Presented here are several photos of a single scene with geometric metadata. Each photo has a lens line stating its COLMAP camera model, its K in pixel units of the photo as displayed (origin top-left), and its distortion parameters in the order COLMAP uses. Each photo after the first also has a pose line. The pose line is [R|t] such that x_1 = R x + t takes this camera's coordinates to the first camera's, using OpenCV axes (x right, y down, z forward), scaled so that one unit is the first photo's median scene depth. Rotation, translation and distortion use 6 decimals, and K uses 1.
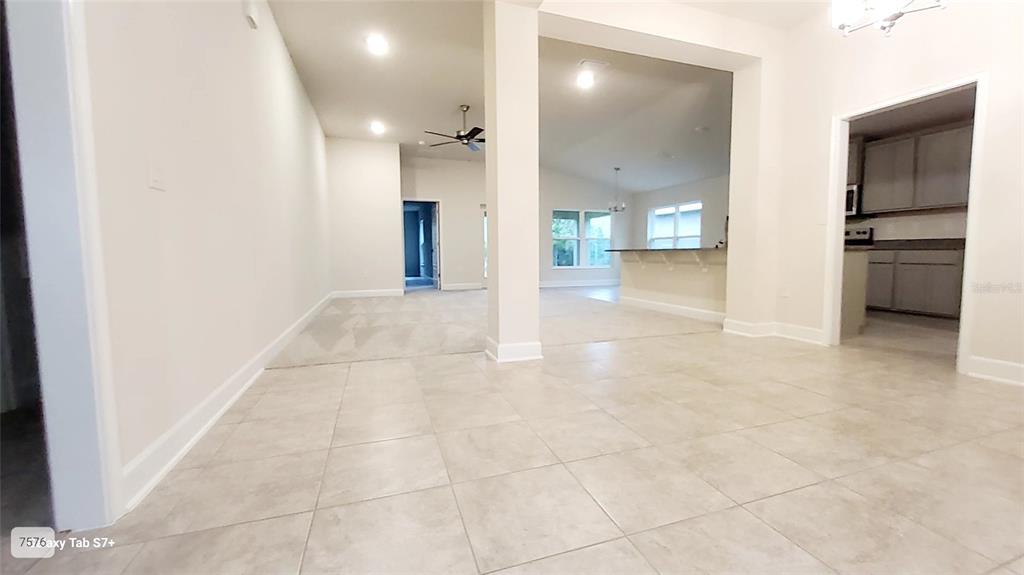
lens RADIAL K [[403.2, 0, 522.8], [0, 403.2, 289.4], [0, 0, 1]] dist [0.000458, -0.000061]
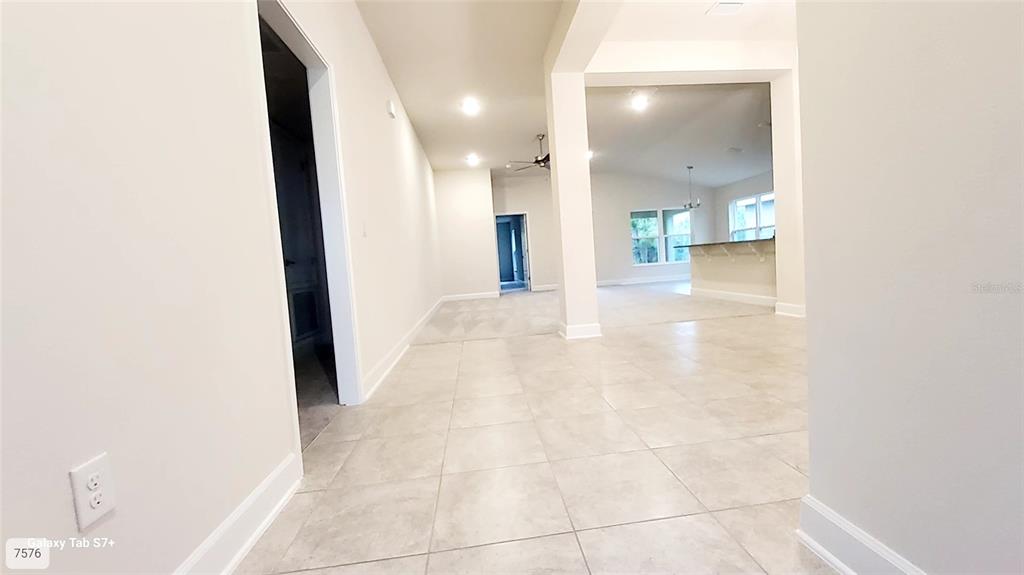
lens RADIAL K [[403.2, 0, 522.8], [0, 403.2, 289.4], [0, 0, 1]] dist [0.000458, -0.000061]
pose [[0.971579, -0.046958, -0.232010, 0.053398], [0.045489, 0.998897, -0.011683, 0.012039], [0.232303, 0.000798, 0.972643, -0.153928]]
